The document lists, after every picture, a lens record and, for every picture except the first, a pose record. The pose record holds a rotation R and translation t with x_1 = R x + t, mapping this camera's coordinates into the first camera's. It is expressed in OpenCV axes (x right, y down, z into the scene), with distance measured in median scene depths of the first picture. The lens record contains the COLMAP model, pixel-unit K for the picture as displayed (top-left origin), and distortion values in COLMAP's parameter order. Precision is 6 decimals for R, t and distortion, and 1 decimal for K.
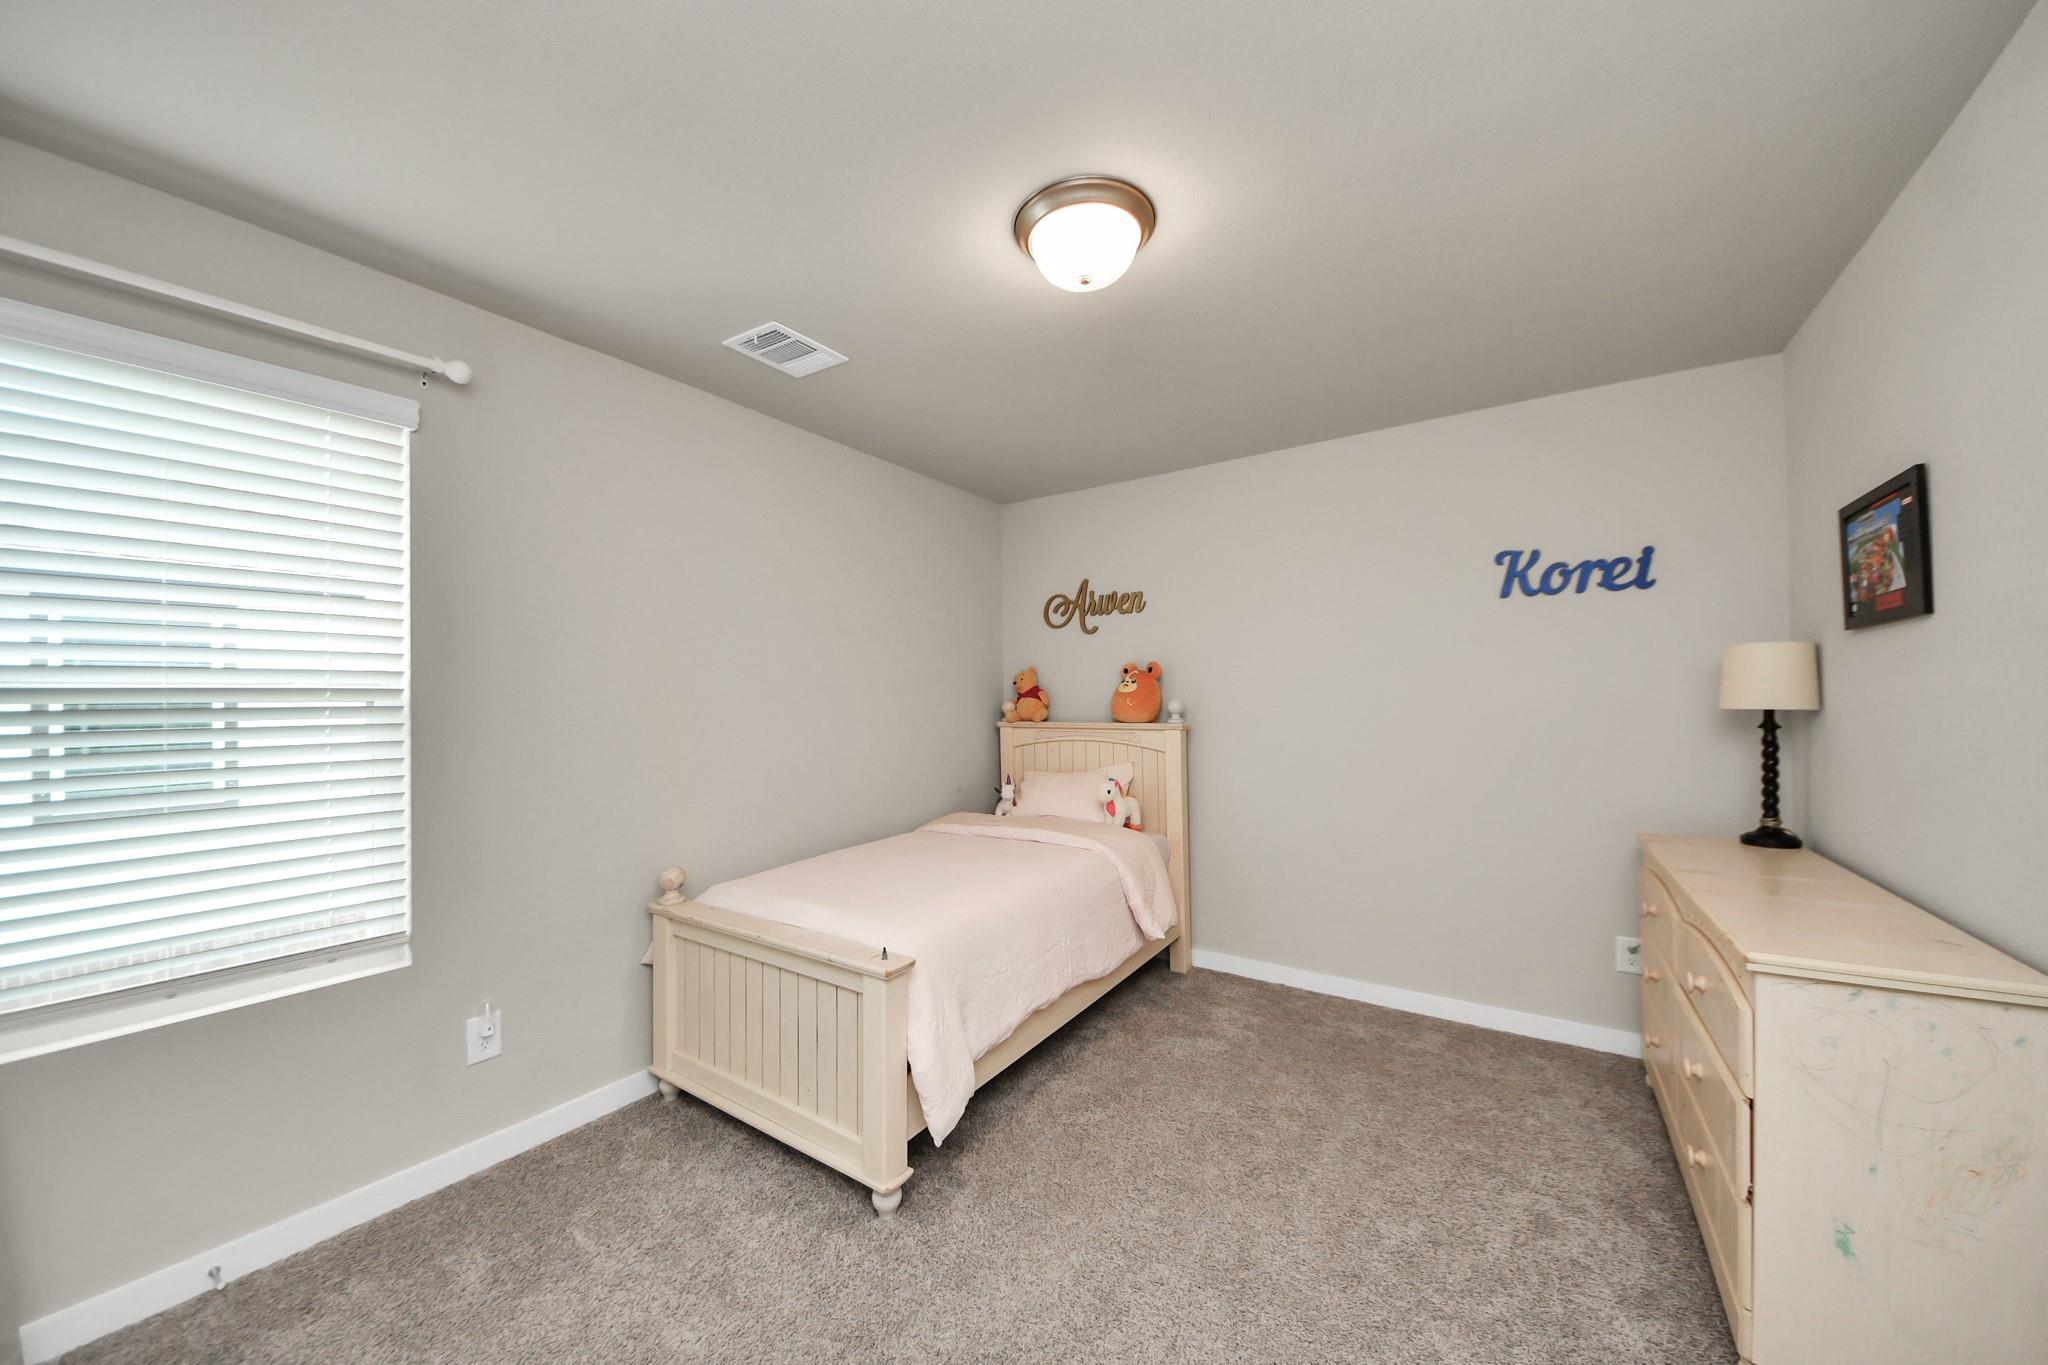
lens RADIAL K [[752.0, 0, 1024.0], [0, 752.0, 682.5], [0, 0, 1]] dist [0.000066, -0.000098]
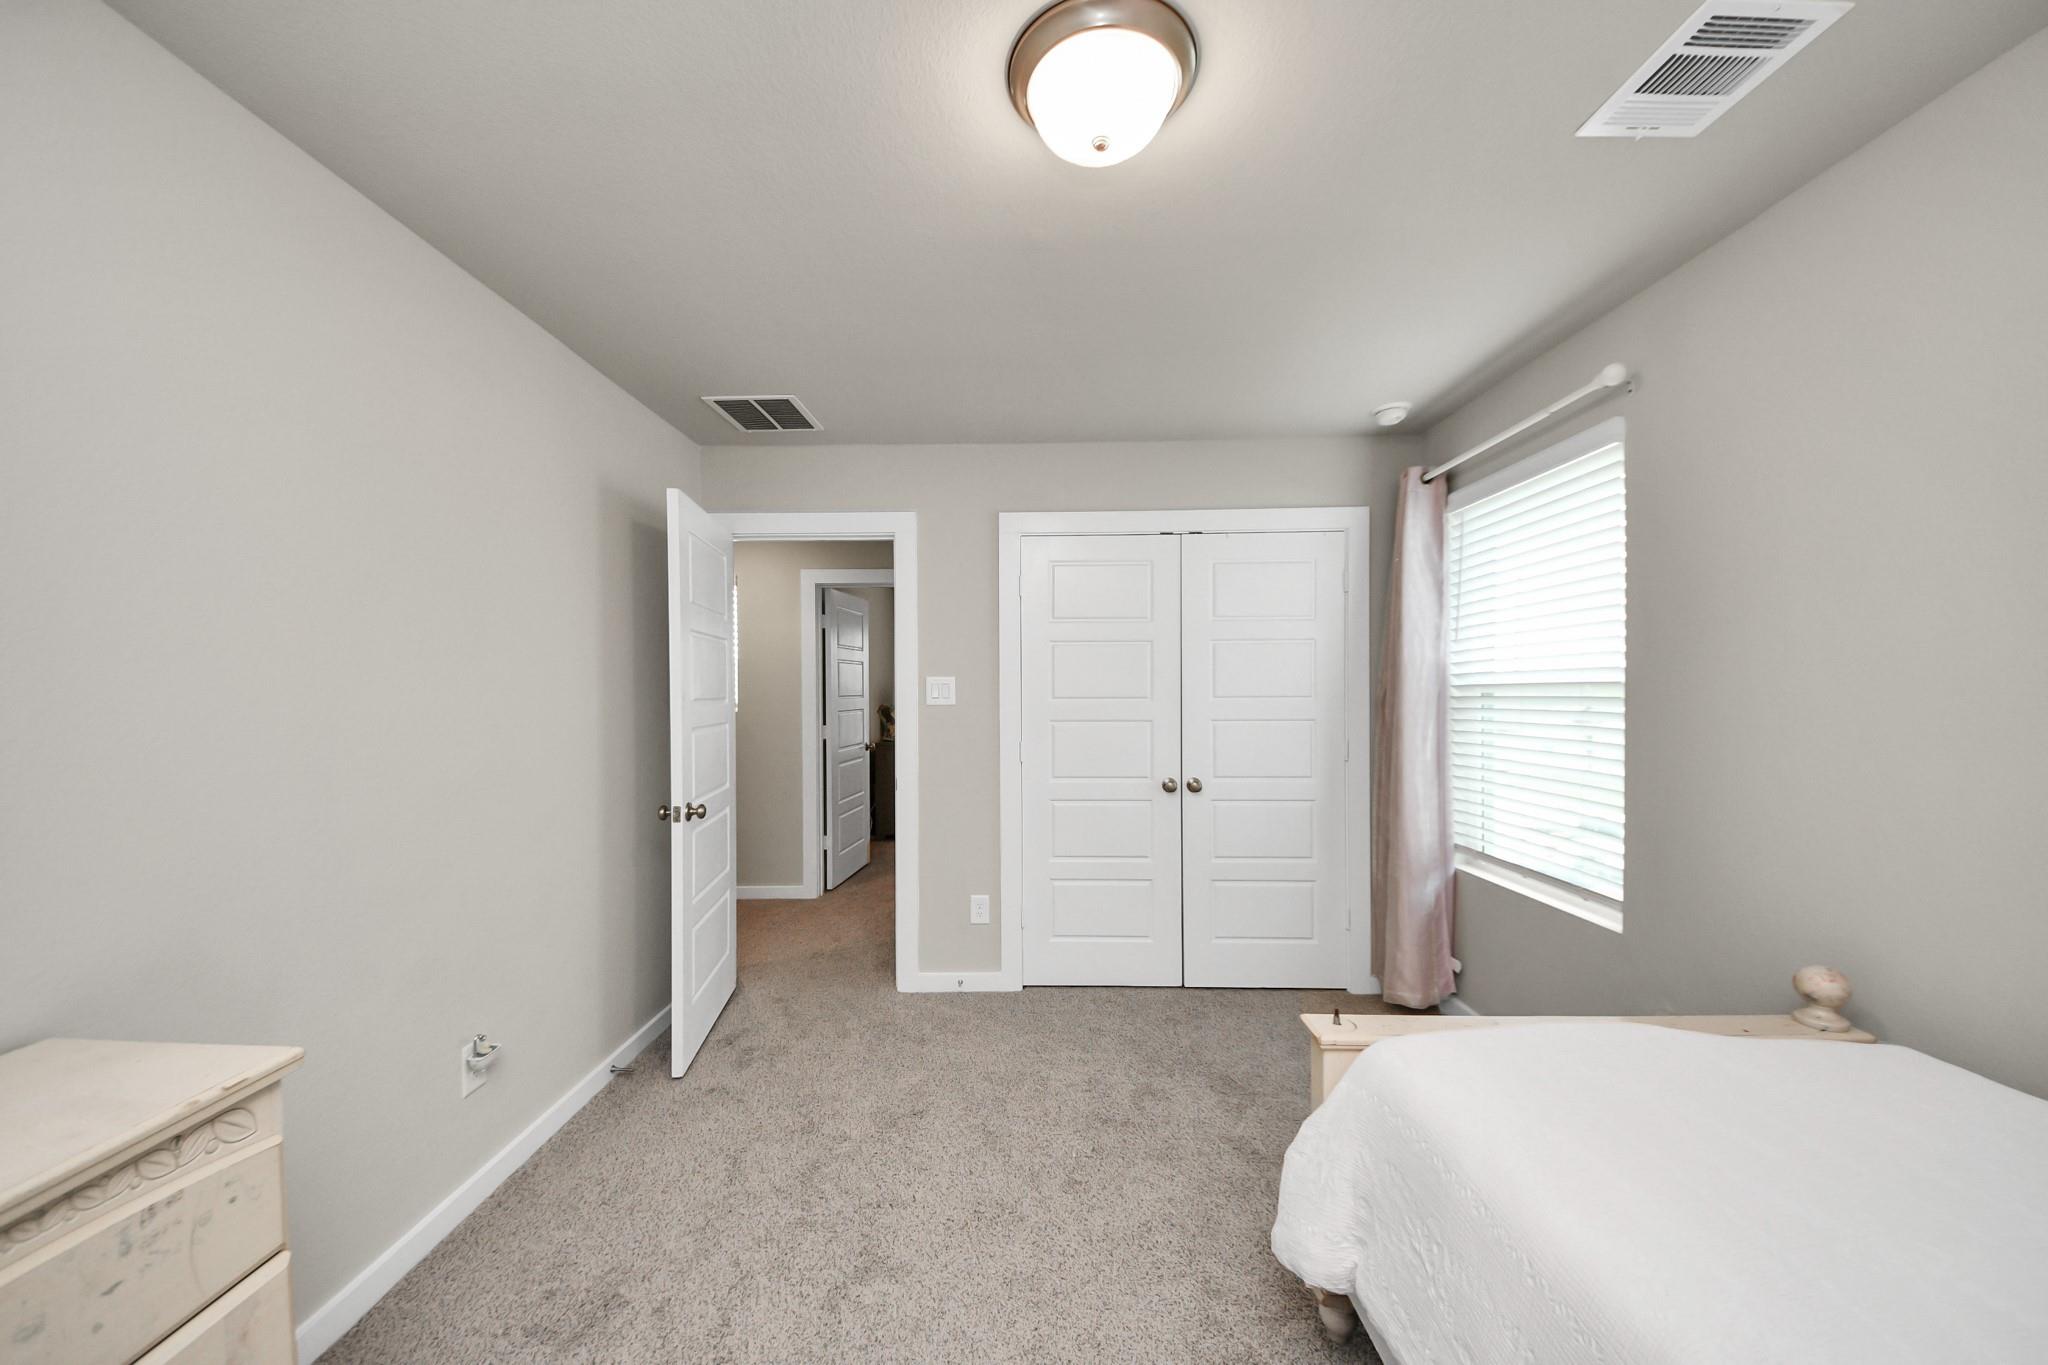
lens RADIAL K [[752.0, 0, 1024.0], [0, 752.0, 682.5], [0, 0, 1]] dist [0.000066, -0.000098]
pose [[-0.846662, 0.001287, -0.532129, 0.511477], [0.020722, 0.999318, -0.030554, 0.027919], [0.531727, -0.036896, -0.846112, 1.489003]]
